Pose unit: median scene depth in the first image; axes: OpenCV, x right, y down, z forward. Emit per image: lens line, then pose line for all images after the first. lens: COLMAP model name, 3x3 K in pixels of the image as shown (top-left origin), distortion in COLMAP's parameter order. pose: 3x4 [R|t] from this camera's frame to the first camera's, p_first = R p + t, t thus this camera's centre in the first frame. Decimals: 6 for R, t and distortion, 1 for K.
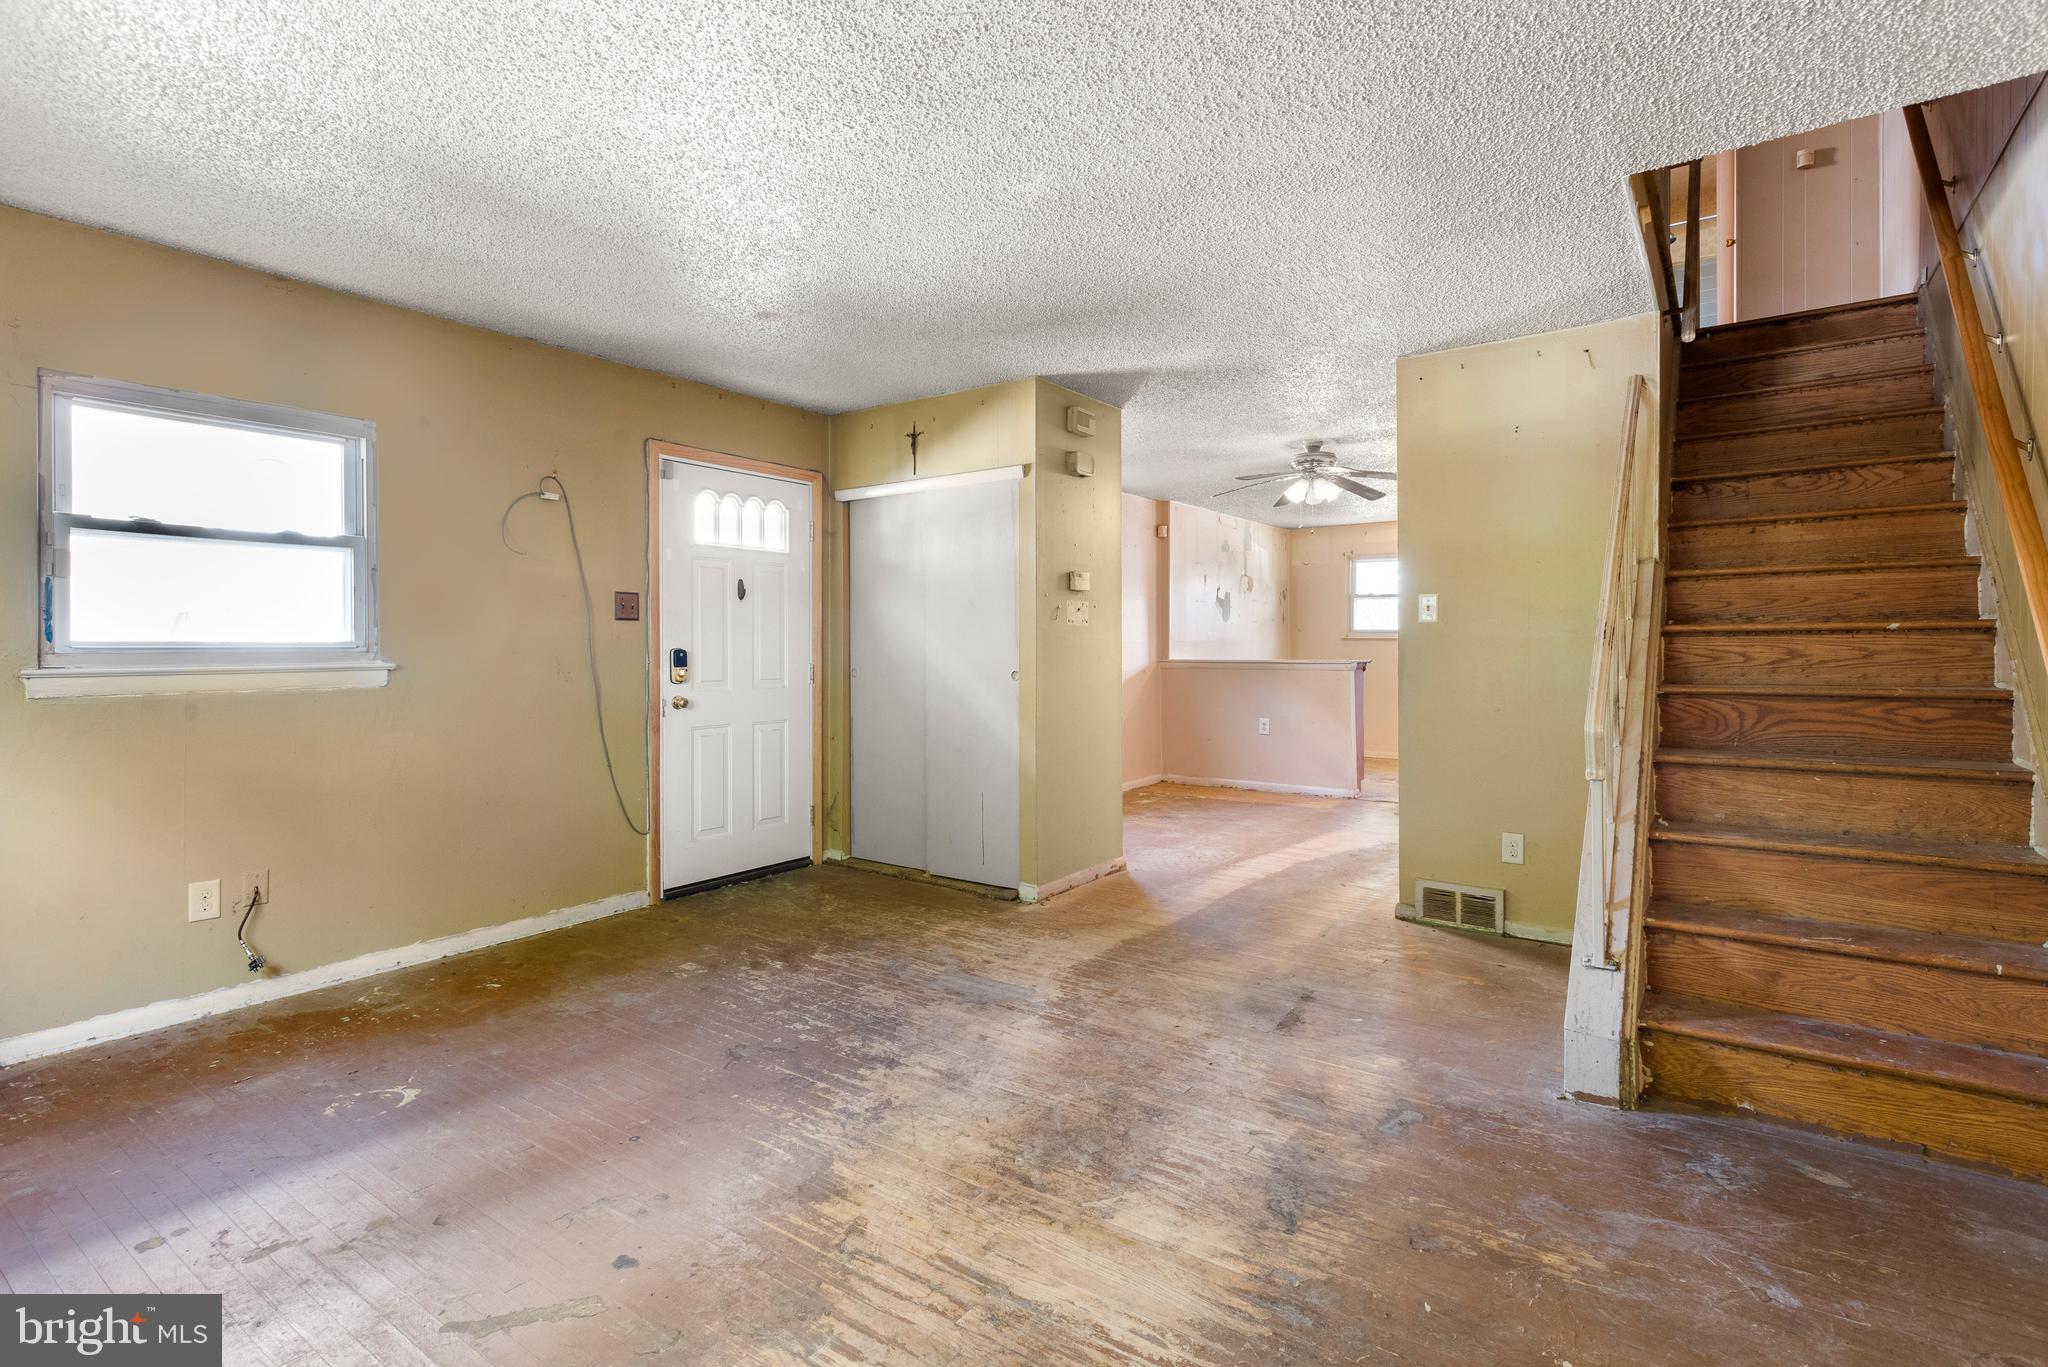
lens RADIAL K [[976.3, 0, 1025.7], [0, 976.3, 654.2], [0, 0, 1]] dist [0.017526, -0.001989]
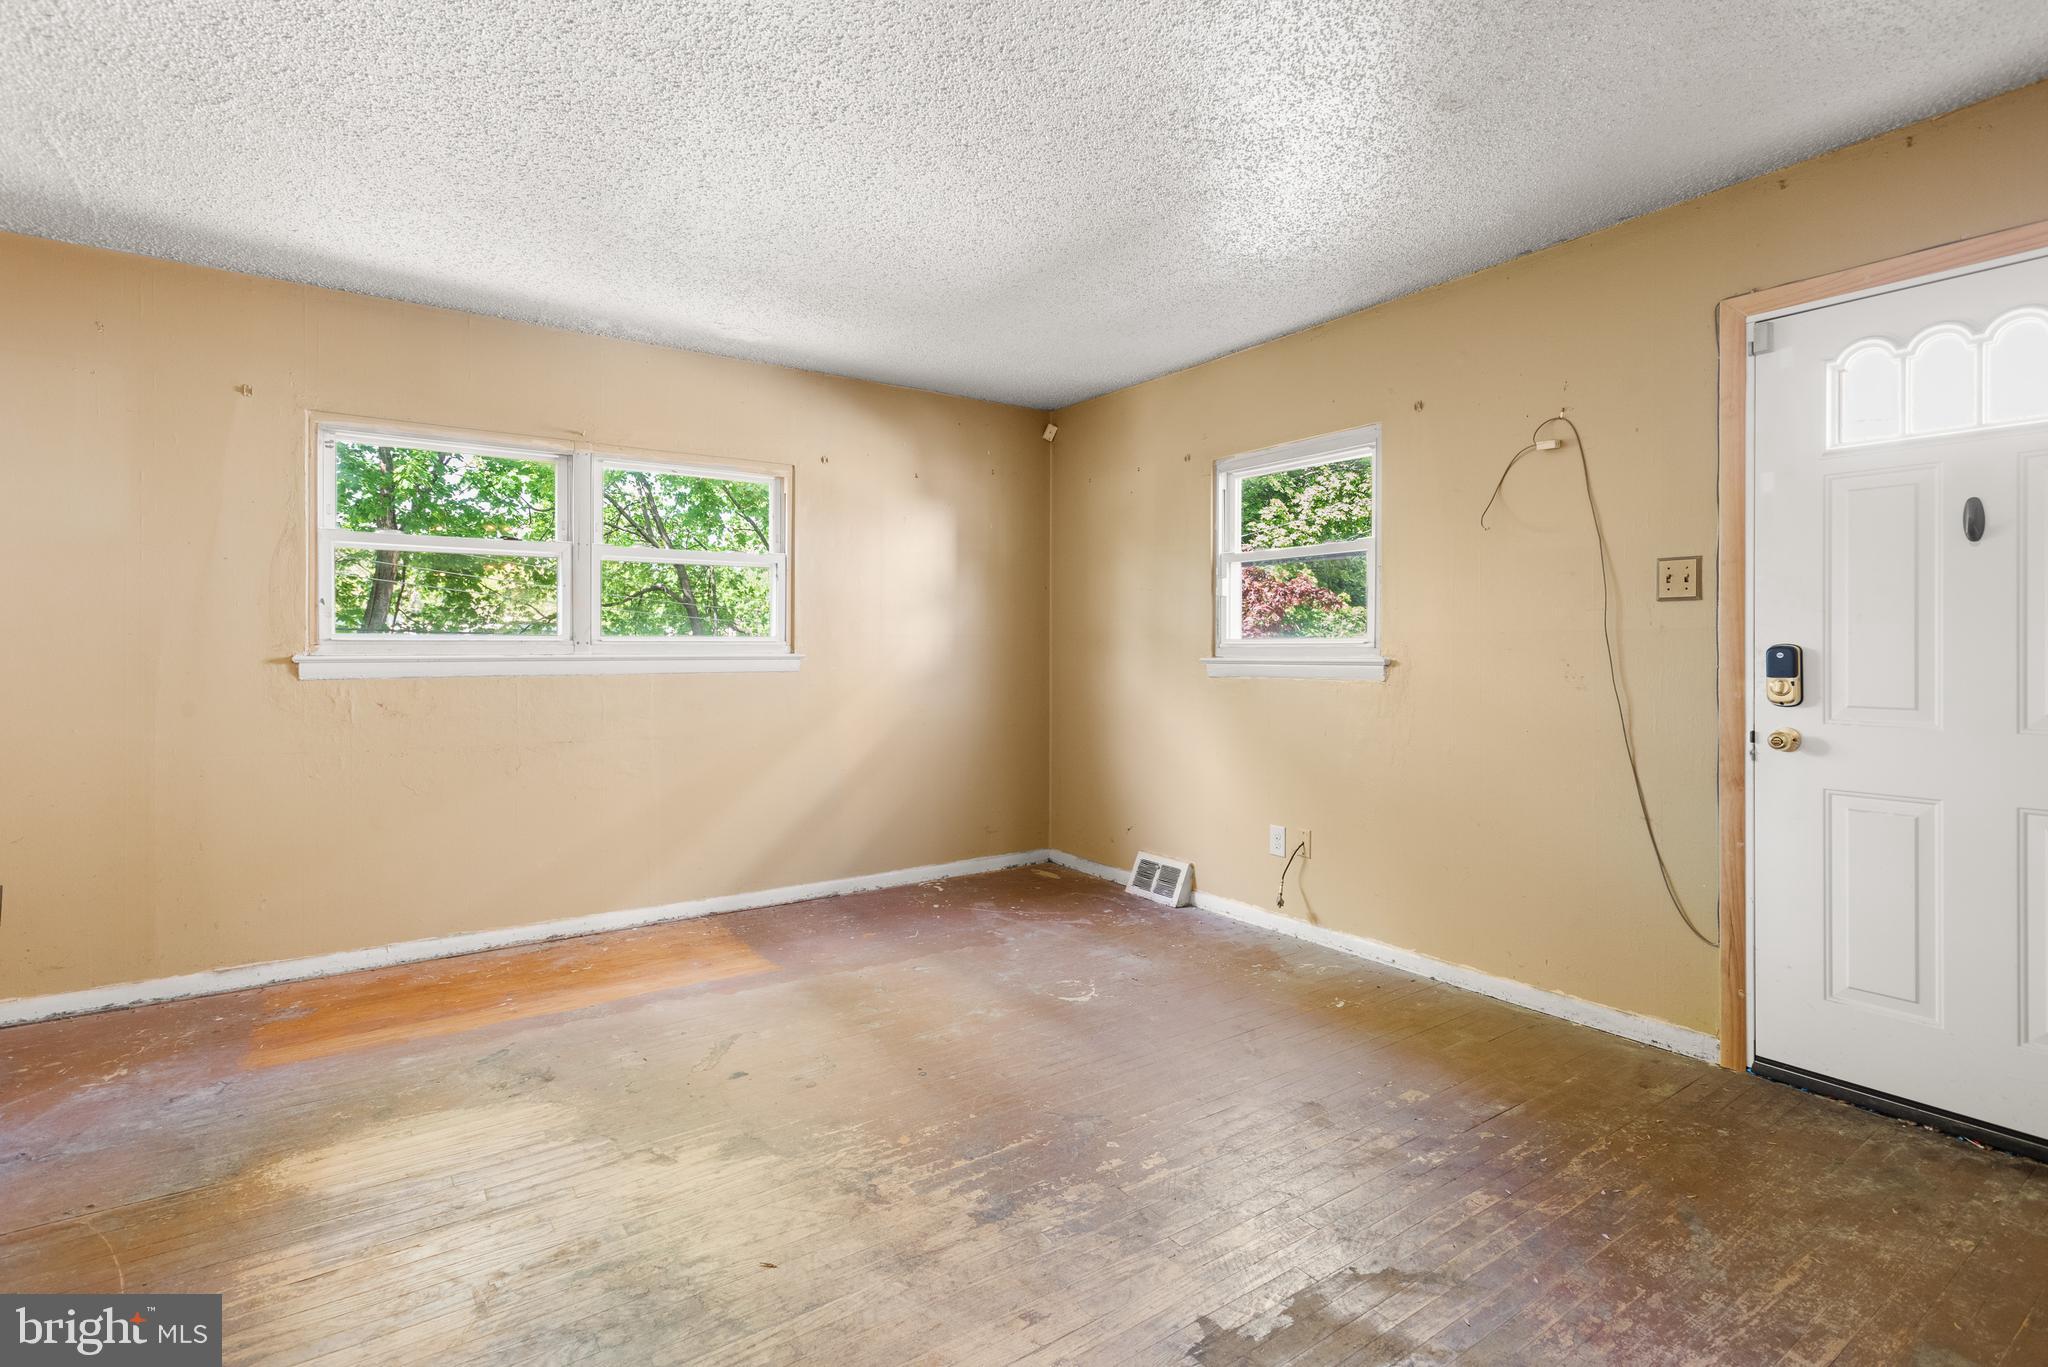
lens RADIAL K [[976.3, 0, 1031.5], [0, 976.3, 645.7], [0, 0, 1]] dist [0.017526, -0.001989]
pose [[-0.328968, 0.001915, -0.944339, 0.500038], [-0.005211, 0.999979, 0.003844, -0.007251], [0.944327, 0.006186, -0.328951, 1.177289]]
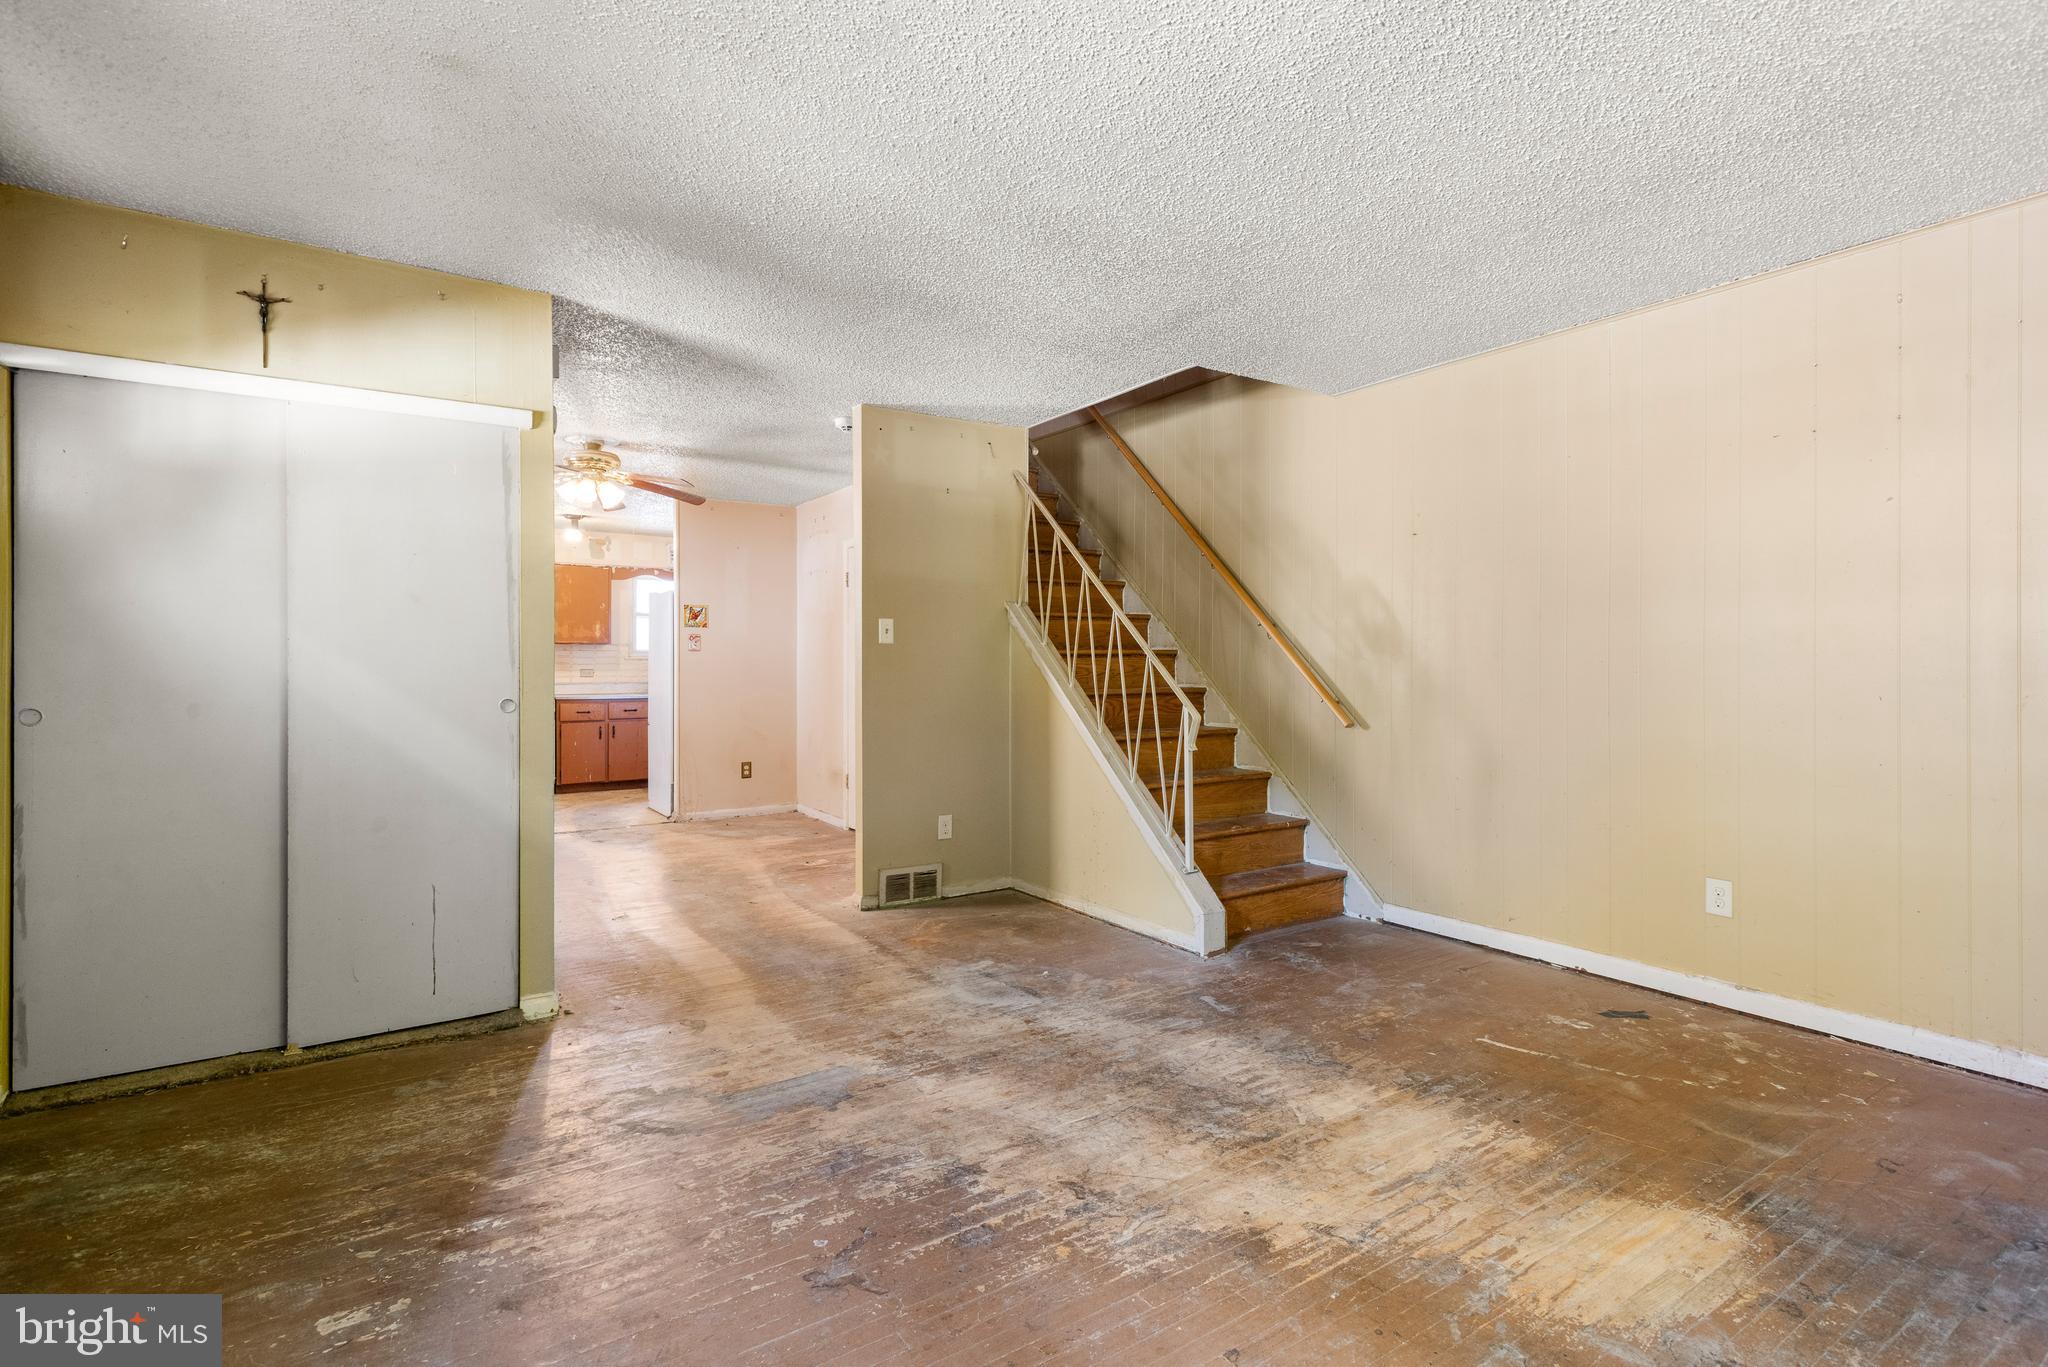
lens RADIAL K [[976.3, 0, 1025.4], [0, 976.3, 669.7], [0, 0, 1]] dist [0.017526, -0.001989]
pose [[0.353347, -0.003803, 0.935484, -0.825795], [0.008396, 0.999964, 0.000894, -0.002157], [-0.935455, 0.007538, 0.353367, 0.615110]]
